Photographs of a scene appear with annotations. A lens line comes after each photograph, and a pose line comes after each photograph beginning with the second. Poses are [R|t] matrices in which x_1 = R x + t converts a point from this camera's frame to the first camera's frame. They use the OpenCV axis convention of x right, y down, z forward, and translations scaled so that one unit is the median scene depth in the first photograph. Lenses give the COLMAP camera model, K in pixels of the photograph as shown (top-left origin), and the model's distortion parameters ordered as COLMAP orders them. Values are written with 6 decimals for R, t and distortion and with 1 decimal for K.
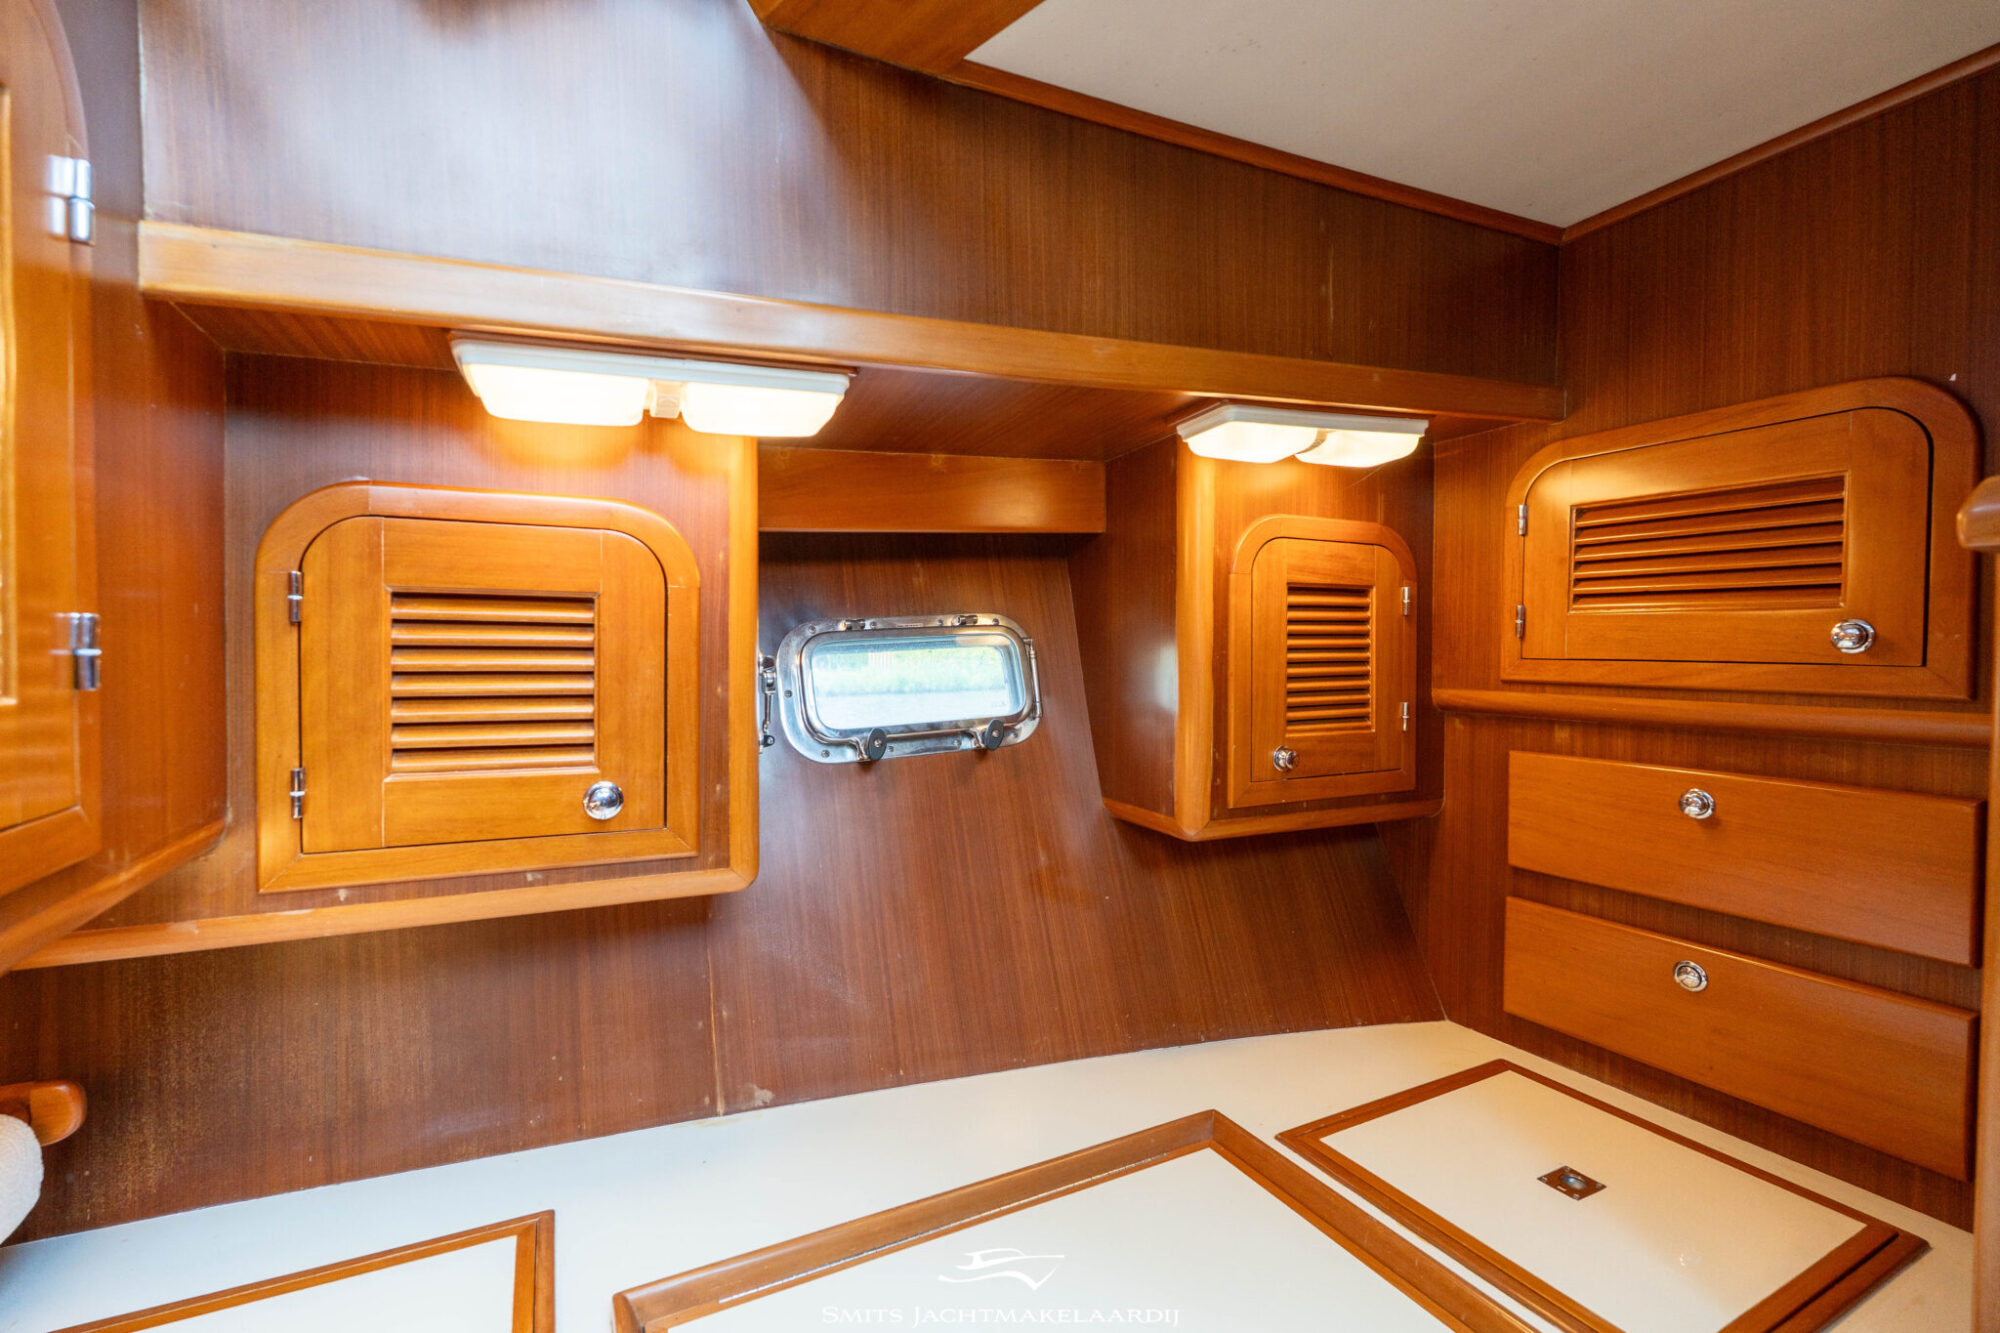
lens RADIAL K [[875.3, 0, 999.6], [0, 875.3, 667.9], [0, 0, 1]] dist [-0.001690, -0.000588]
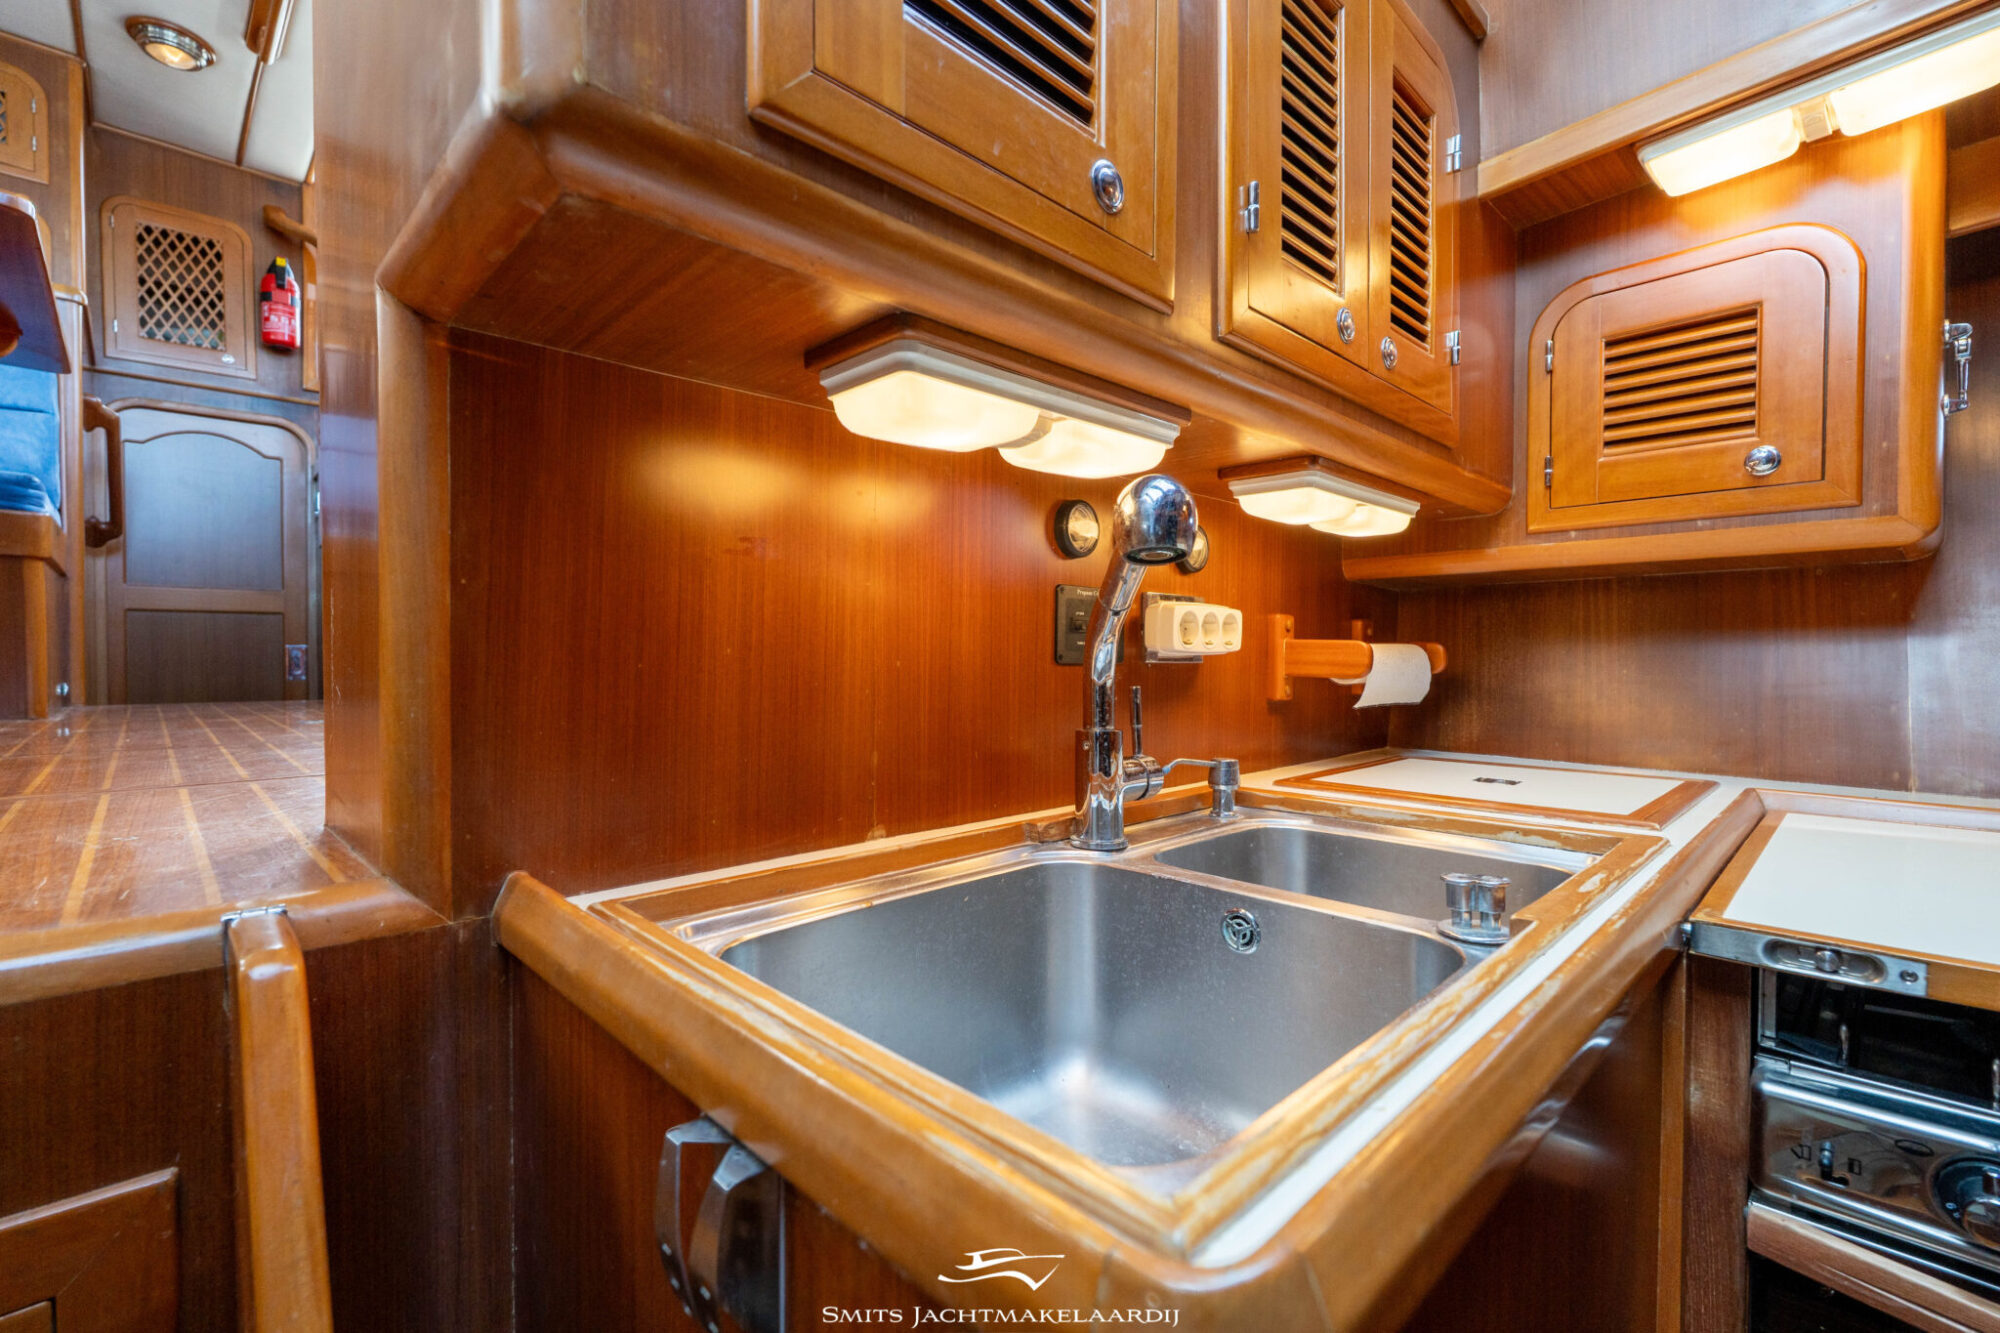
lens RADIAL K [[878.3, 0, 995.9], [0, 878.3, 669.1], [0, 0, 1]] dist [-0.002687, -0.000009]
pose [[0.289088, 0.009998, -0.957250, 0.334105], [-0.017545, 0.999833, 0.005145, 0.337936], [0.957142, 0.015308, 0.289215, -0.331089]]
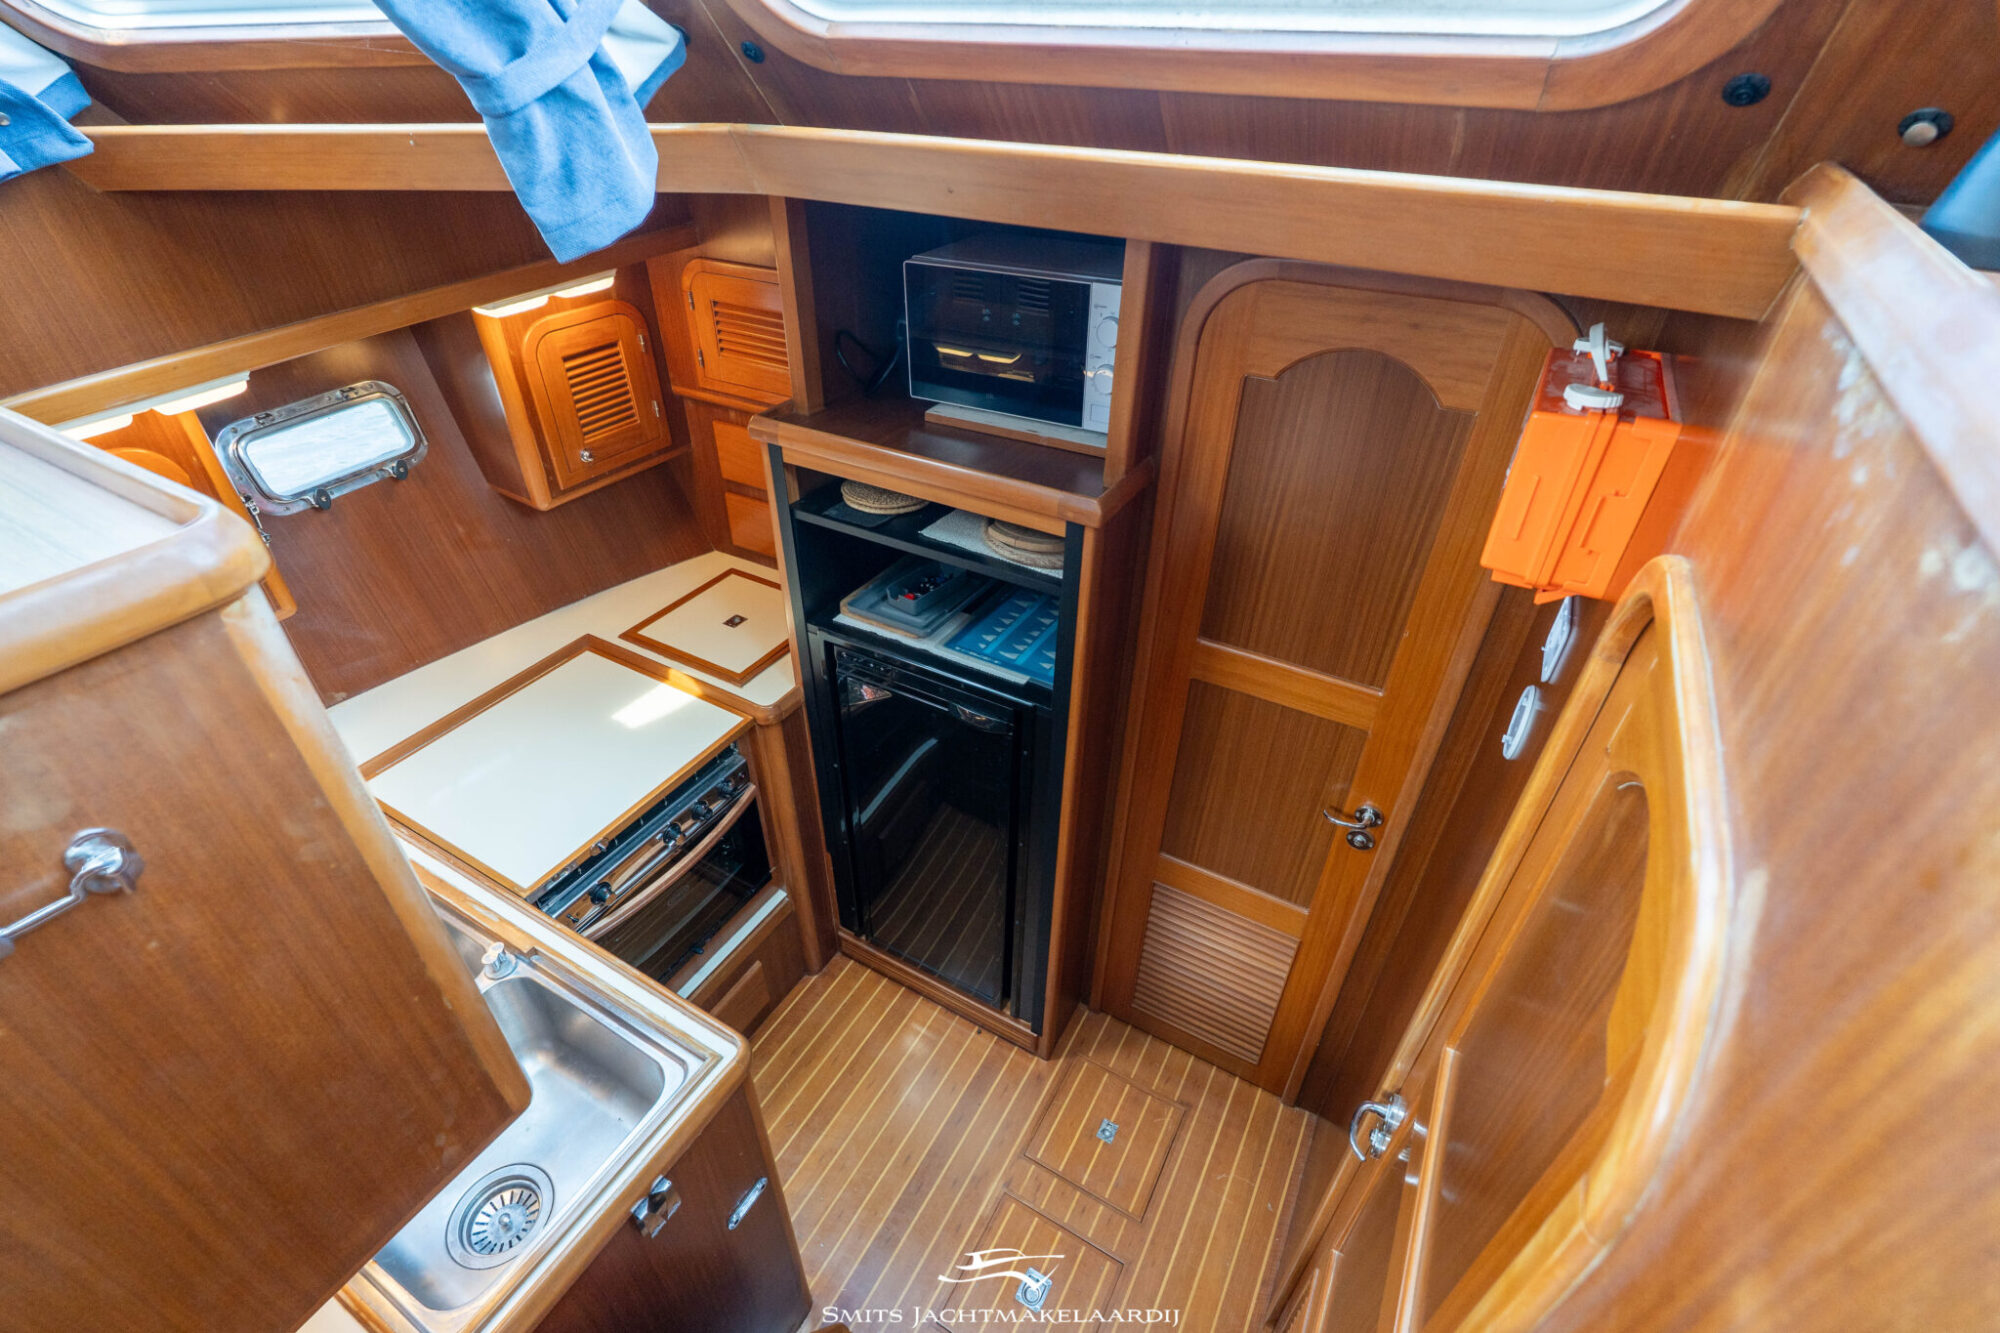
lens RADIAL K [[878.3, 0, 995.9], [0, 878.3, 669.1], [0, 0, 1]] dist [-0.002687, -0.000009]
pose [[0.838766, -0.312063, 0.446192, 0.083991], [-0.002468, 0.817279, 0.576237, -0.602133], [-0.544486, -0.484430, 0.684736, -0.960376]]
